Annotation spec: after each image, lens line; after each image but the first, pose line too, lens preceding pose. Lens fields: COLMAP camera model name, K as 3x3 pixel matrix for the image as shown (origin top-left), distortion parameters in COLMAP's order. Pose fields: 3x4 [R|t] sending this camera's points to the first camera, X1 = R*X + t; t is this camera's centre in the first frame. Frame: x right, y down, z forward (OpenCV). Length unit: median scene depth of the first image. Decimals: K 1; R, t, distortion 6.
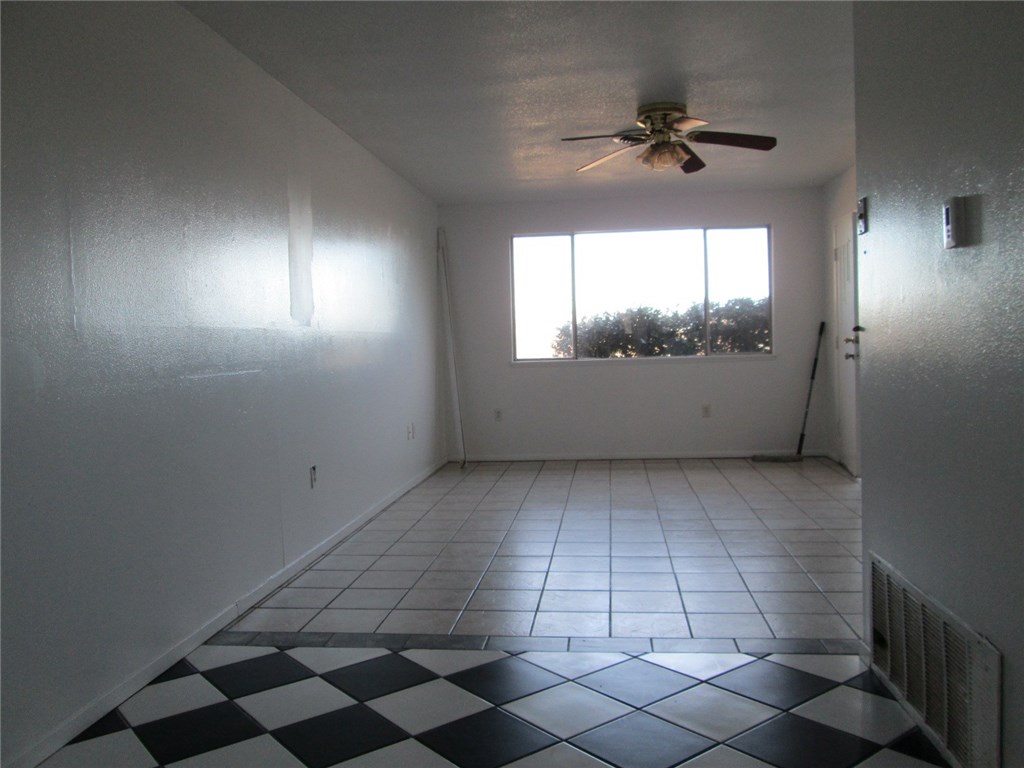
lens RADIAL K [[857.3, 0, 506.6], [0, 857.3, 378.3], [0, 0, 1]] dist [-0.044492, 0.017187]
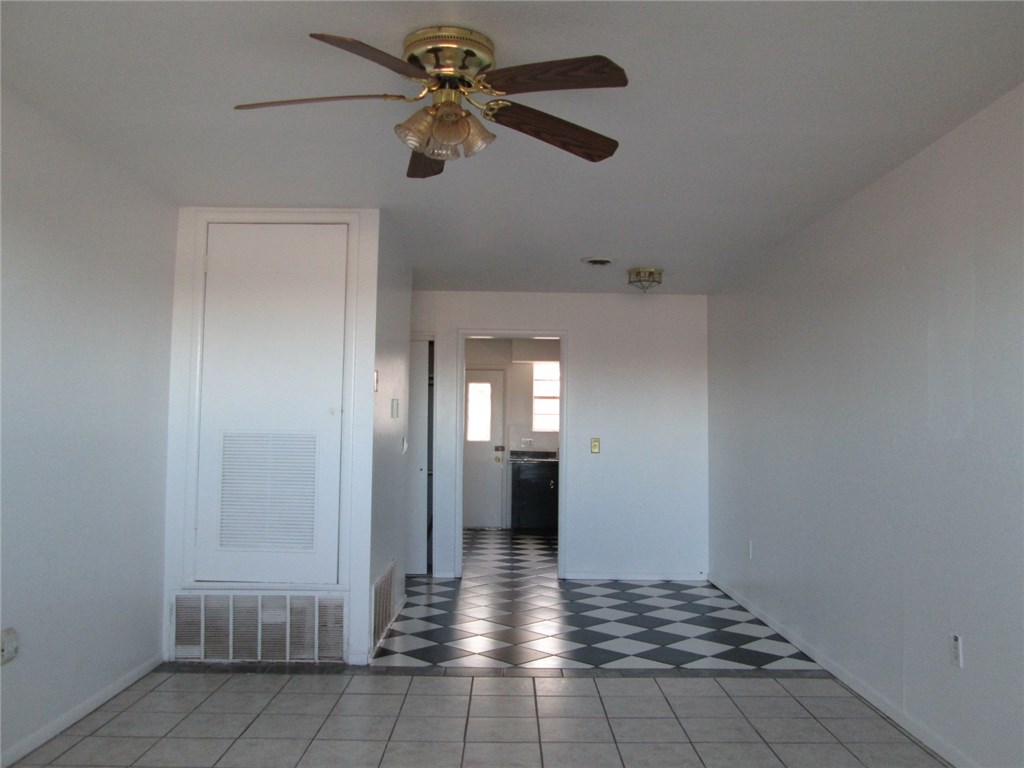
lens RADIAL K [[857.3, 0, 506.6], [0, 857.3, 378.3], [0, 0, 1]] dist [-0.044492, 0.017187]
pose [[-0.992484, 0.011889, -0.121797, 0.189180], [0.013734, 0.999803, -0.014316, -0.088302], [0.121603, -0.015881, -0.992452, 1.373768]]
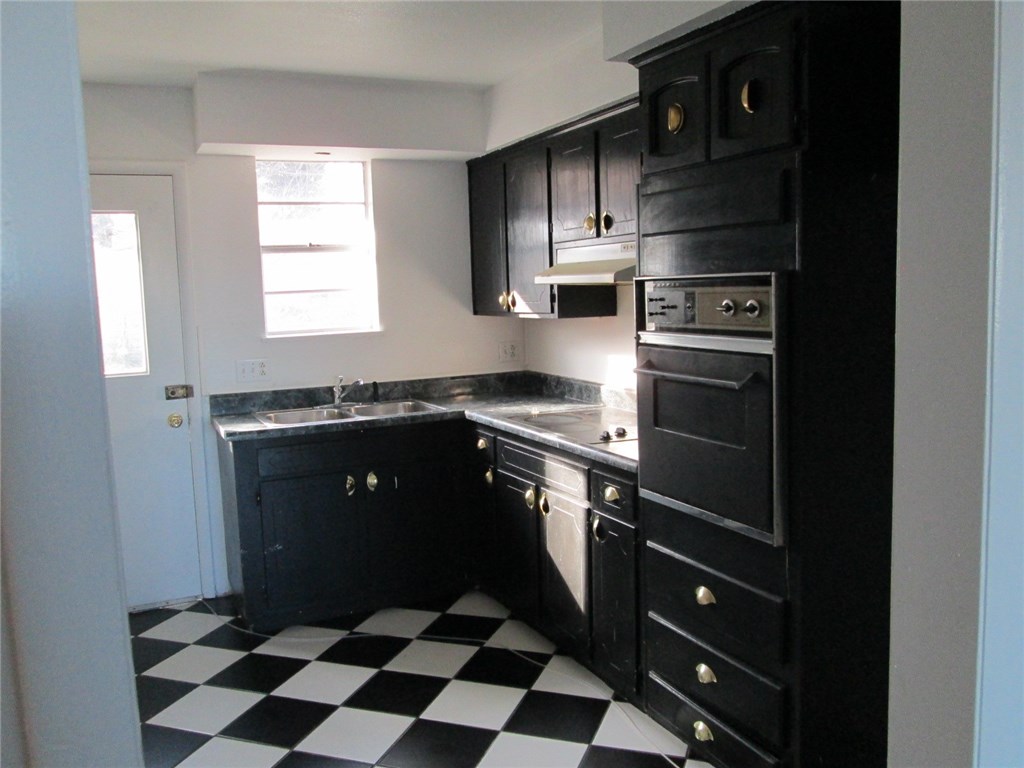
lens RADIAL K [[857.3, 0, 512.0], [0, 857.3, 384.0], [0, 0, 1]] dist [-0.041975, 0.001632]
pose [[-0.842342, 0.119662, -0.525491, 0.105735], [0.034794, 0.985080, 0.168543, -0.073316], [0.537819, 0.123687, -0.833938, 0.149509]]
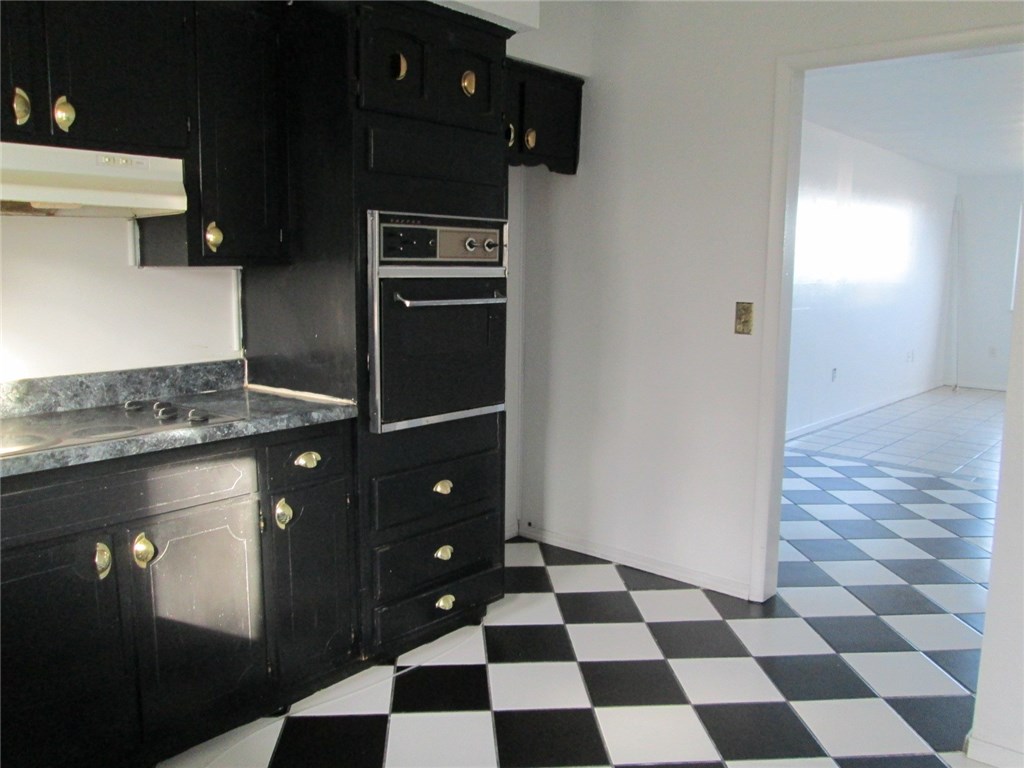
lens RADIAL K [[857.3, 0, 506.6], [0, 857.3, 378.3], [0, 0, 1]] dist [-0.044492, 0.017187]
pose [[0.829980, 0.119597, -0.544821, 0.112946], [-0.066997, 0.991047, 0.115488, -0.018179], [0.553755, -0.059351, 0.830561, -0.556409]]
